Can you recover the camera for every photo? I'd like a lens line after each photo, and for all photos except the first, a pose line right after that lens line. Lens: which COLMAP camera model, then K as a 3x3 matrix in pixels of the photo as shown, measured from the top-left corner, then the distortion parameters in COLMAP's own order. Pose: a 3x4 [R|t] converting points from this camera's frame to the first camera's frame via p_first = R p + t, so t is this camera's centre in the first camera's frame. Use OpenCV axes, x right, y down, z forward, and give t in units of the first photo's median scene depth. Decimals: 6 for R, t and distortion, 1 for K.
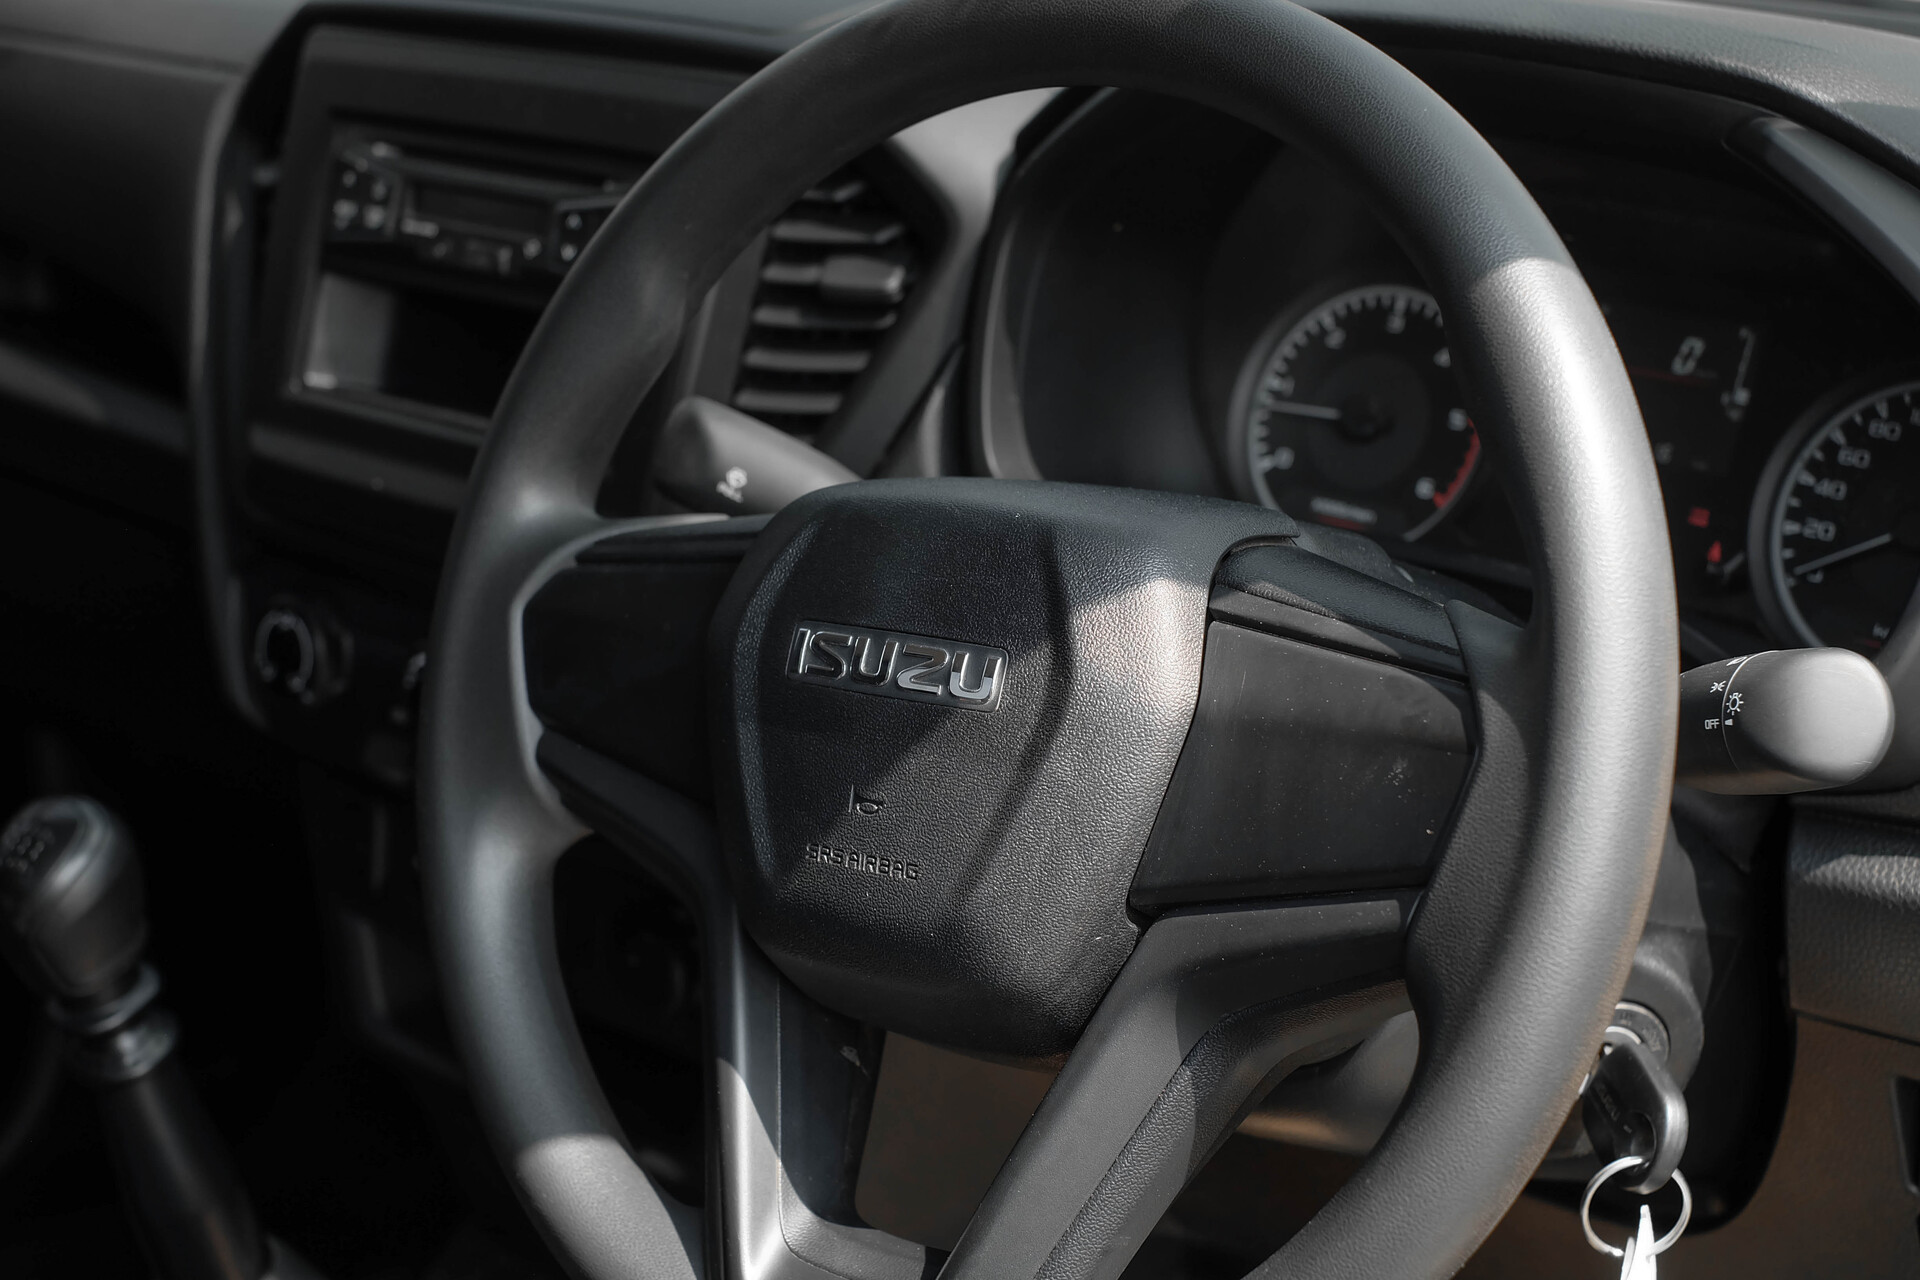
lens RADIAL K [[3036.4, 0, 960.0], [0, 3036.4, 640.0], [0, 0, 1]] dist [0.023830, 0.088601]
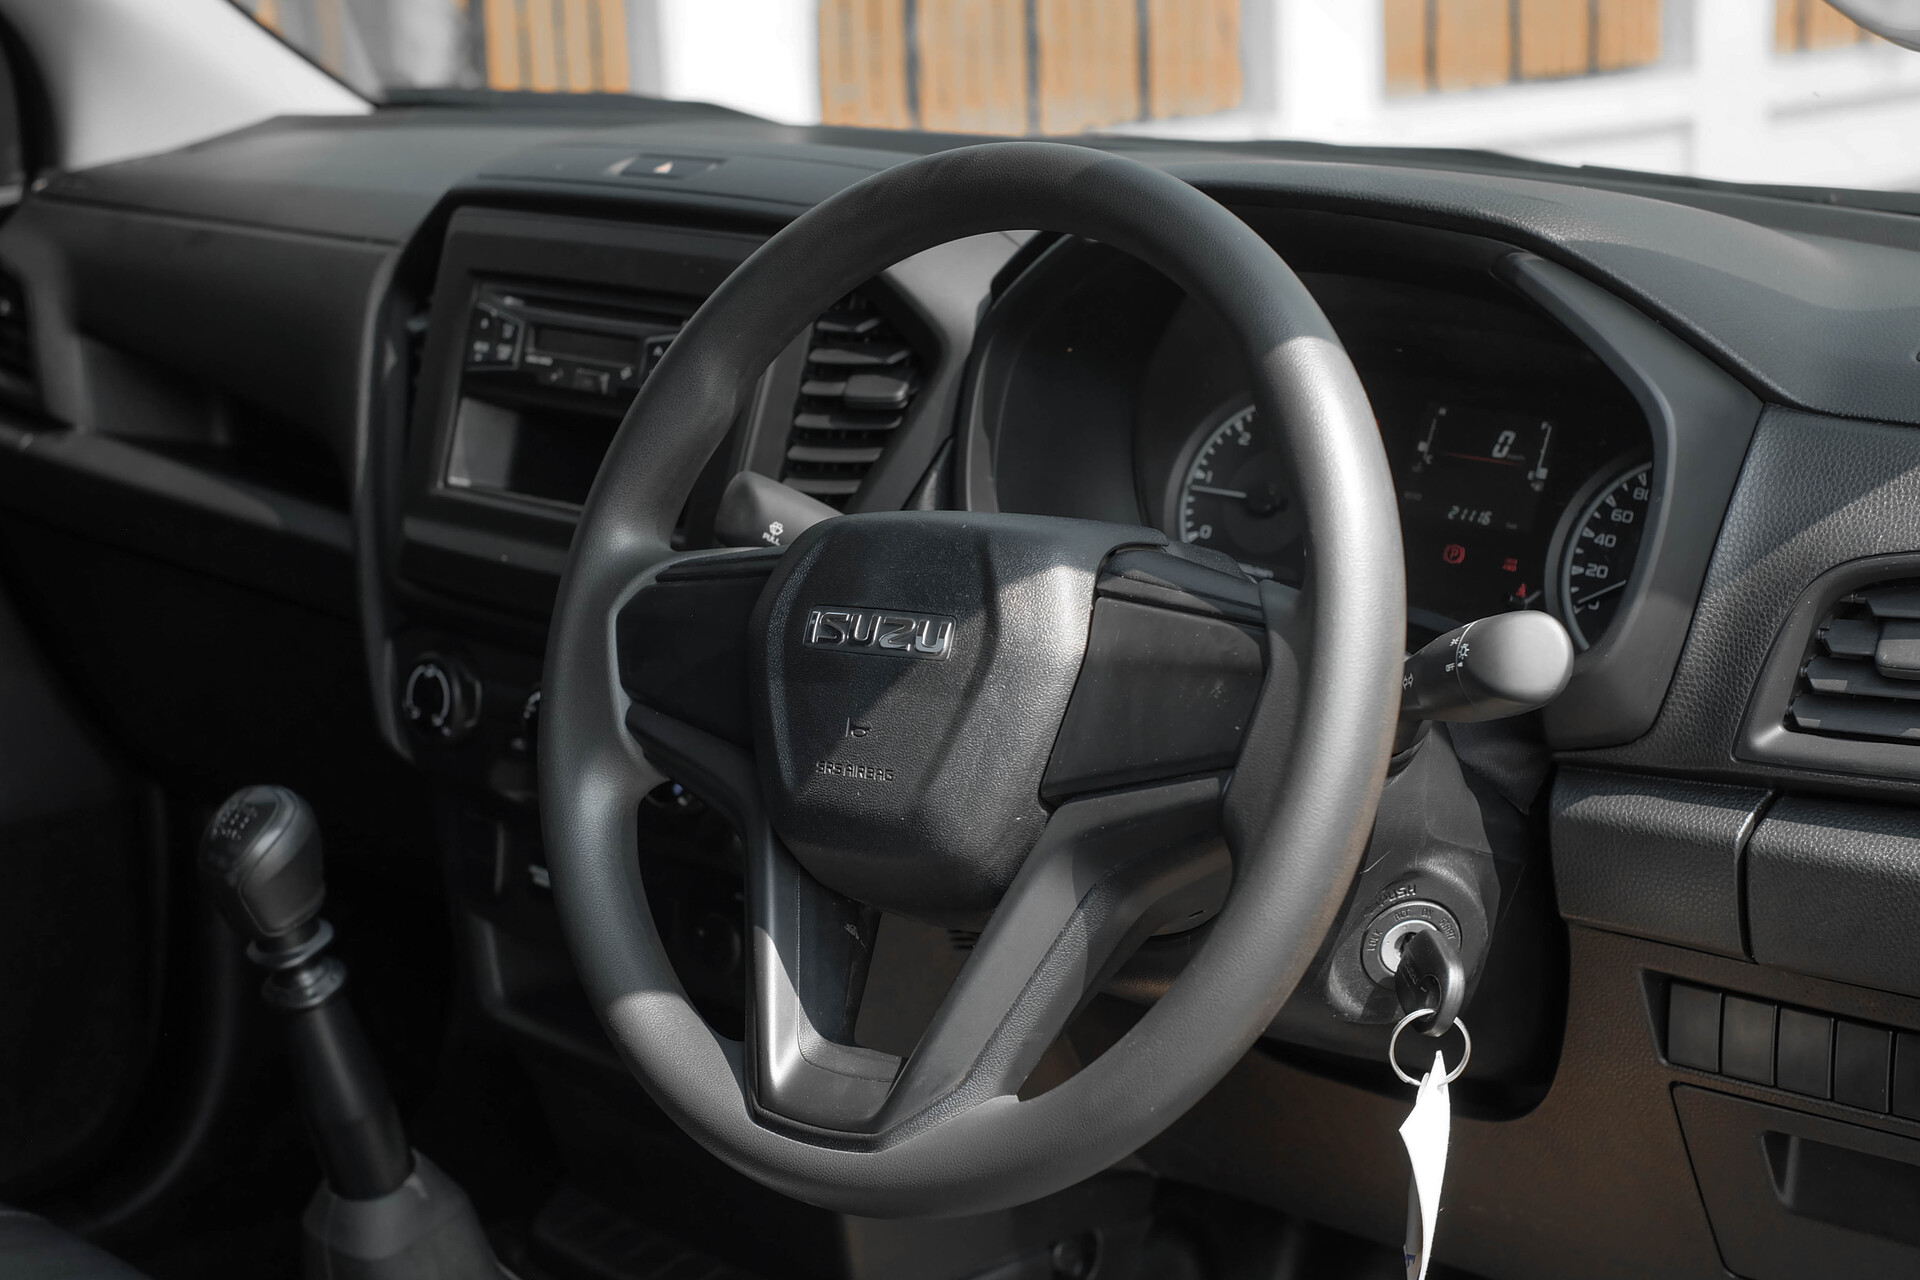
lens RADIAL K [[2889.4, 0, 960.0], [0, 2889.4, 640.0], [0, 0, 1]] dist [0.118520, 0.050314]
pose [[0.999680, -0.000651, -0.025269, 0.043711], [-0.000935, 0.998031, -0.062709, 0.083044], [0.025260, 0.062713, 0.997712, -0.297068]]
